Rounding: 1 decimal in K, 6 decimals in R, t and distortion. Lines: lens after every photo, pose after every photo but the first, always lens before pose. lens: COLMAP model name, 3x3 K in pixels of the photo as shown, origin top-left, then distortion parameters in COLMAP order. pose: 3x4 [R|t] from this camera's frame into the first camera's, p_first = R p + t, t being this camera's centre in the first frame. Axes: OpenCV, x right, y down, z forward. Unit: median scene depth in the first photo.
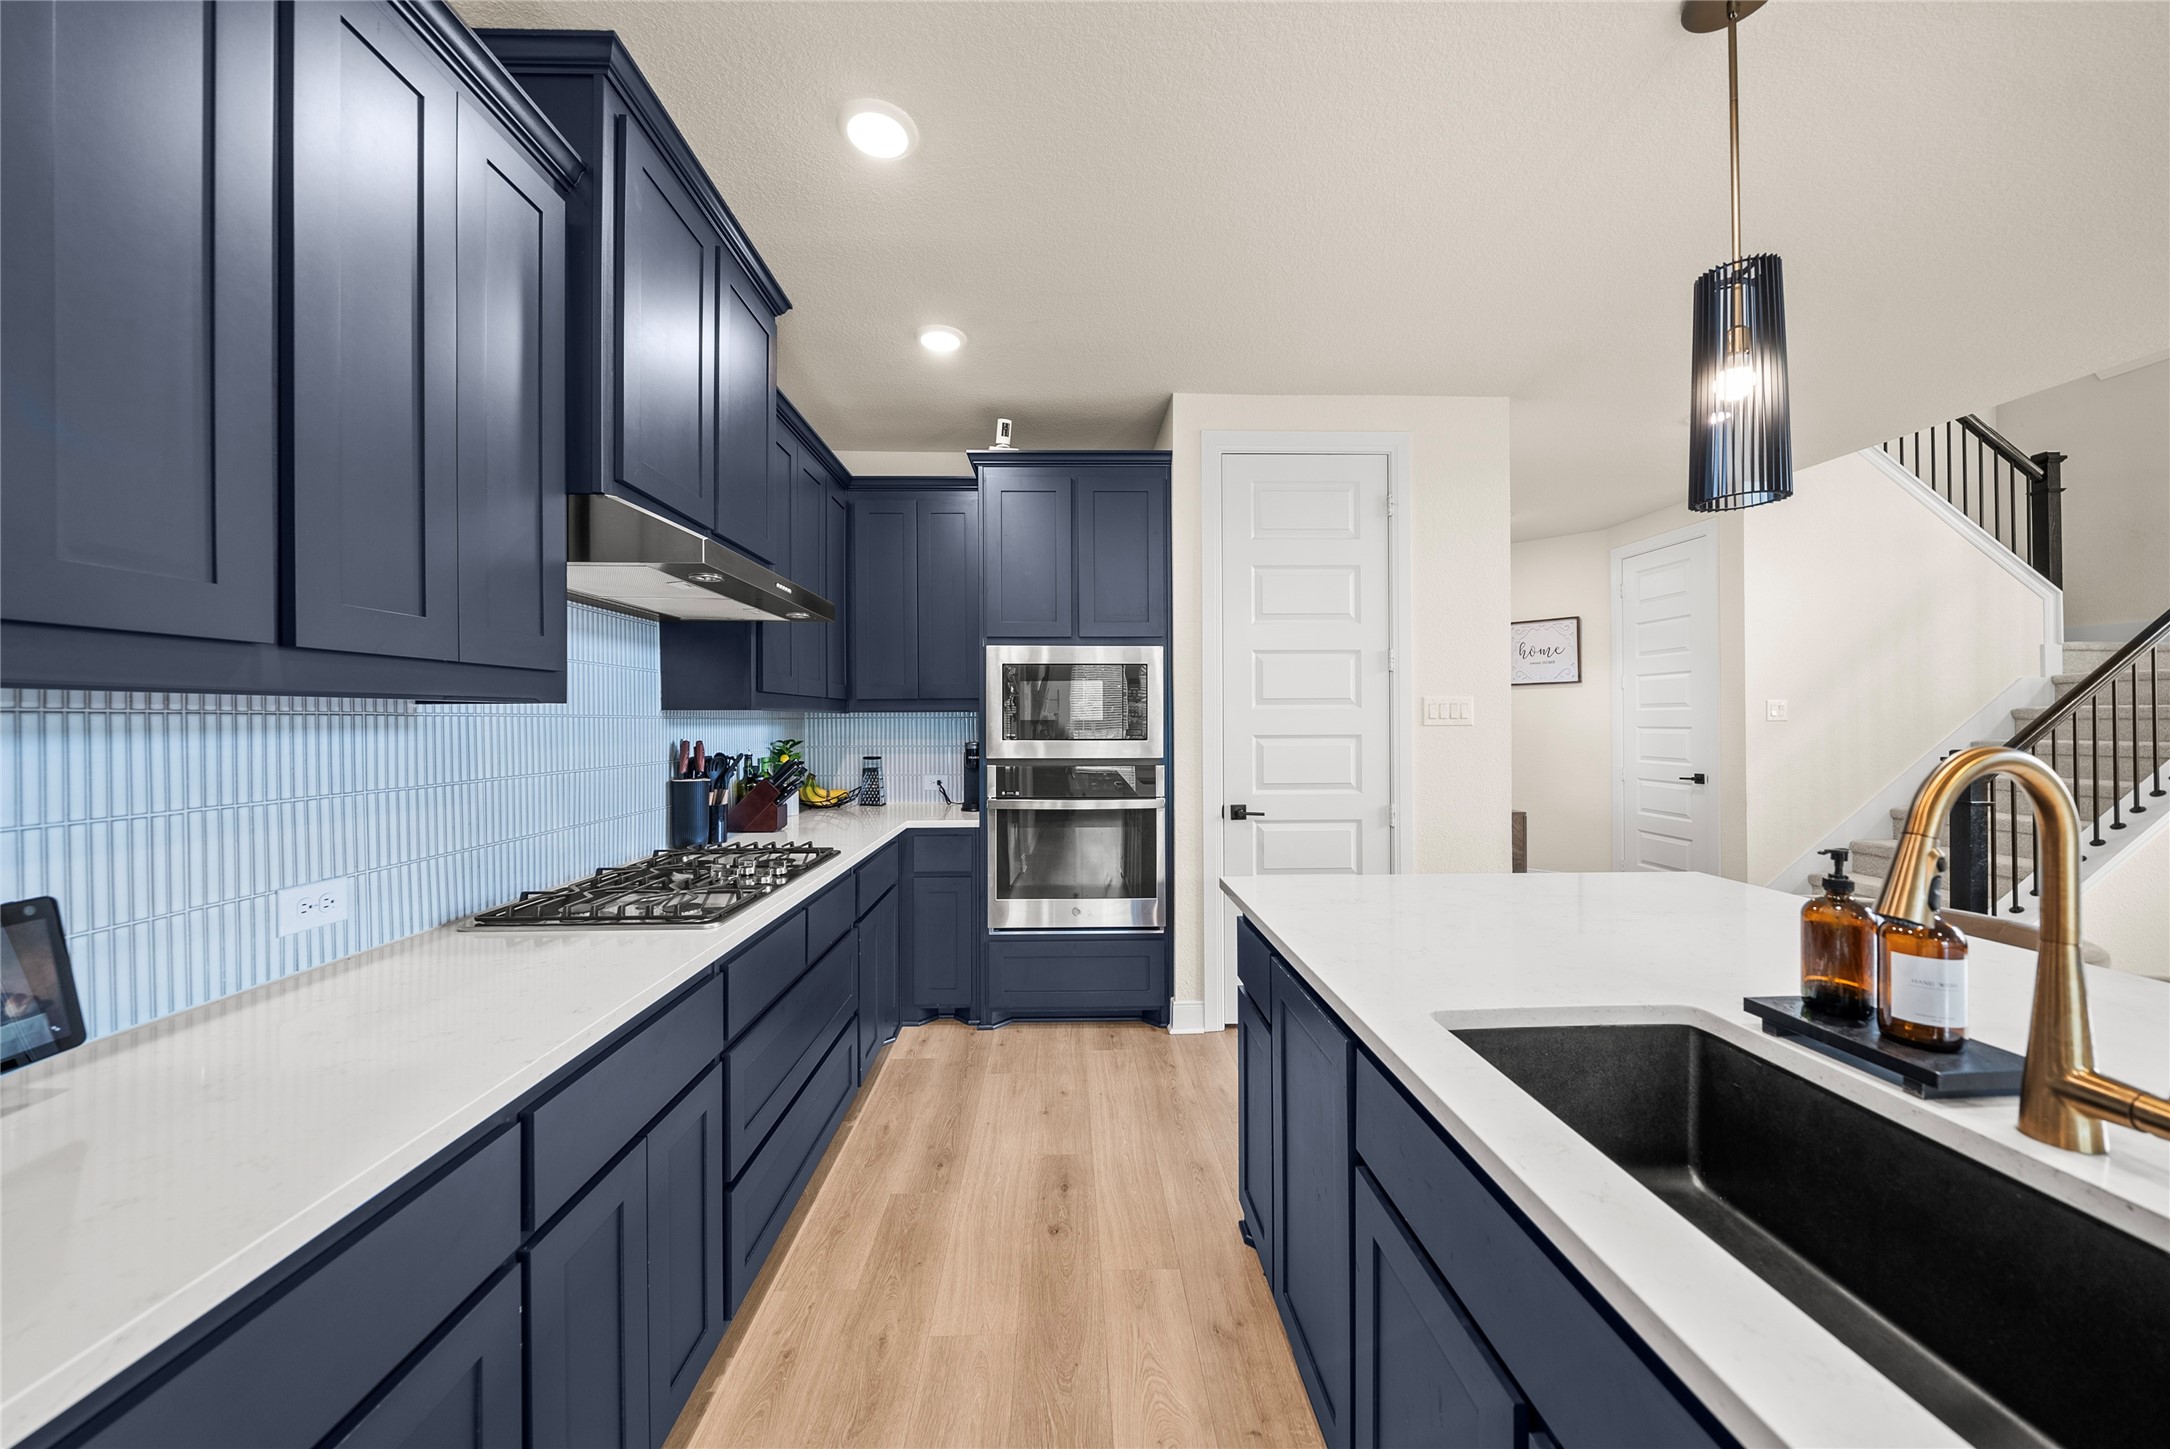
lens RADIAL K [[759.1, 0, 1092.3], [0, 759.1, 718.4], [0, 0, 1]] dist [-0.002068, -0.000066]
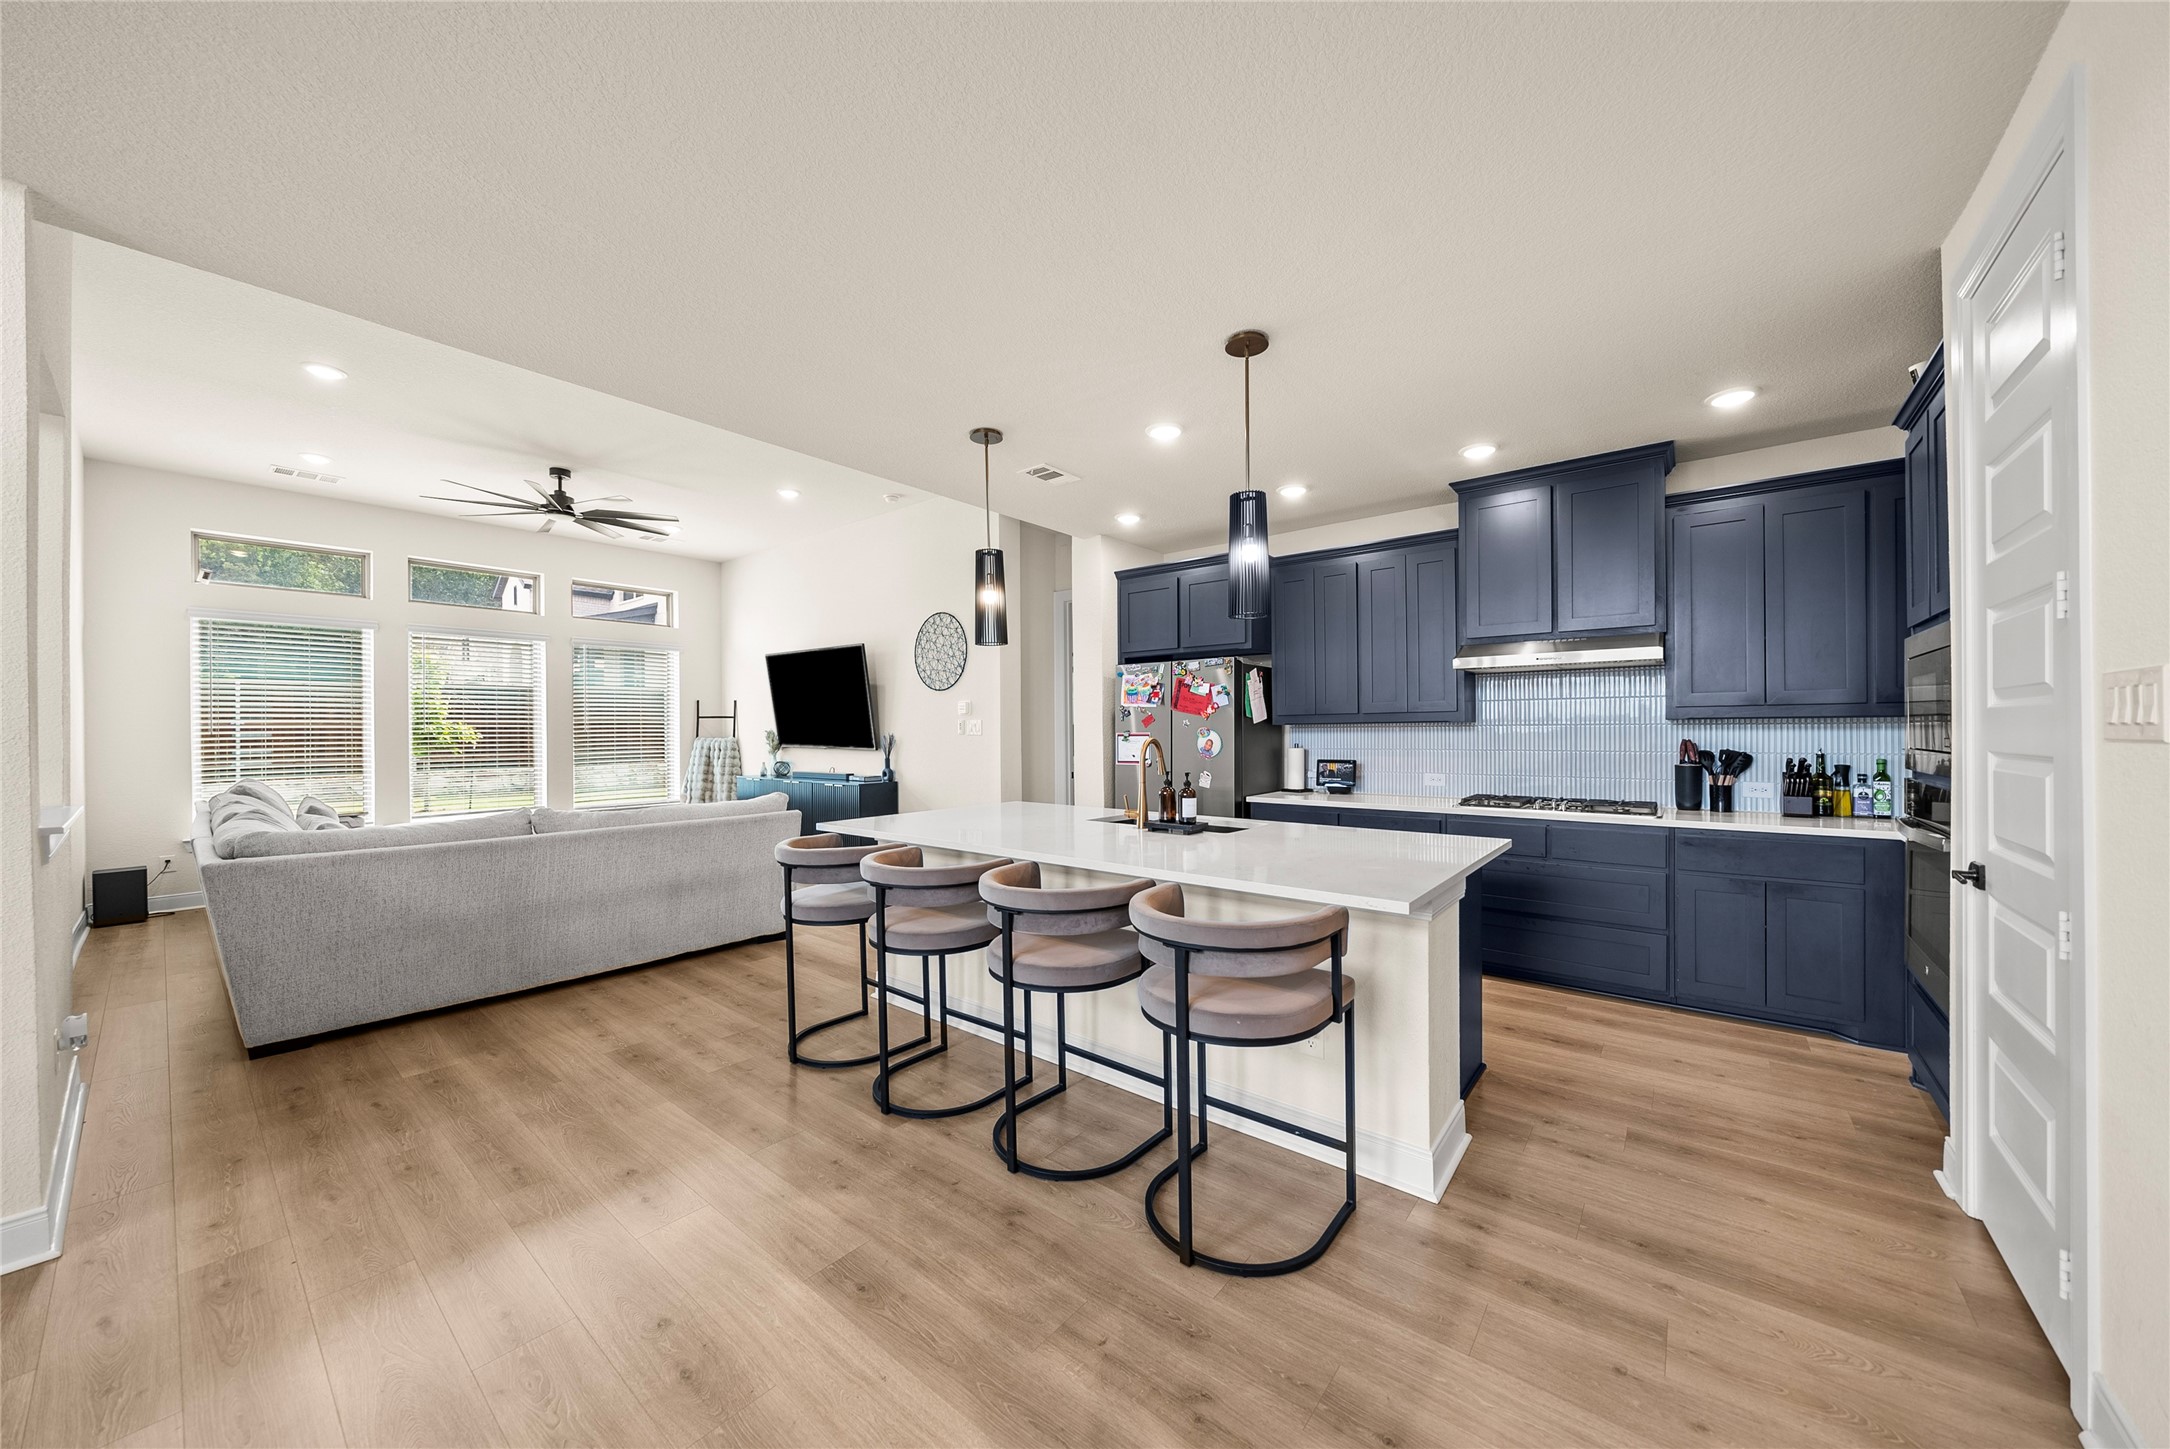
lens RADIAL K [[758.1, 0, 1082.3], [0, 758.1, 732.9], [0, 0, 1]] dist [-0.005115, -0.000124]
pose [[-0.661958, 0.009684, -0.749479, 1.143255], [0.011074, 0.999934, 0.003139, -0.001775], [0.749460, -0.006222, -0.662021, 0.874721]]
